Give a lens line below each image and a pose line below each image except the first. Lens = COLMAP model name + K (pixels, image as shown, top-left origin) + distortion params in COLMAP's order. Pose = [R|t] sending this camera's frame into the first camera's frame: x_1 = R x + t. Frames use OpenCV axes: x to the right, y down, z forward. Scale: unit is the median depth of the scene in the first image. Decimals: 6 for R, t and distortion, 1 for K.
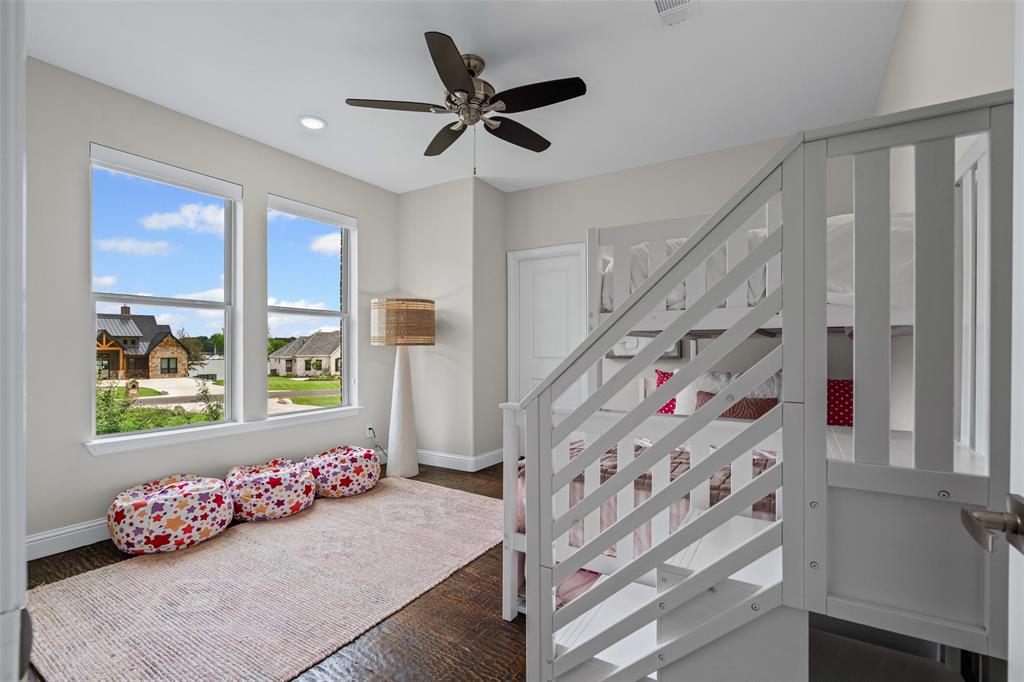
lens RADIAL K [[474.5, 0, 507.6], [0, 474.5, 346.7], [0, 0, 1]] dist [-0.006875, -0.000275]
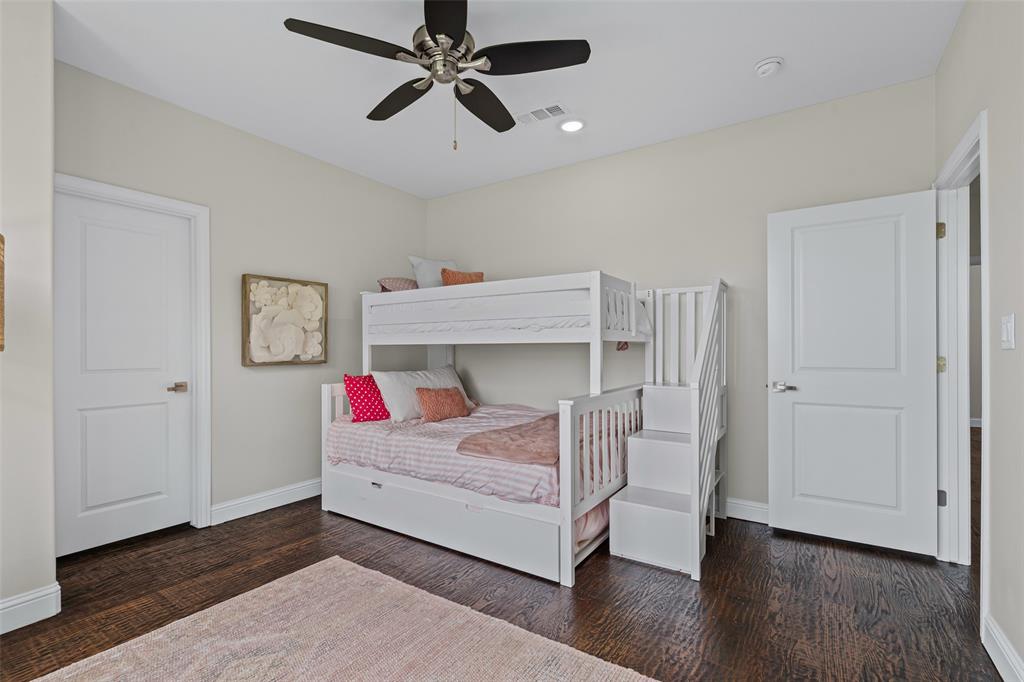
lens RADIAL K [[463.8, 0, 509.6], [0, 463.8, 347.7], [0, 0, 1]] dist [0.001026, 0.000154]
pose [[0.024982, -0.000401, 0.999688, -0.681169], [0.004668, 0.999989, 0.000284, -0.005488], [-0.999677, 0.004659, 0.024984, 0.670669]]
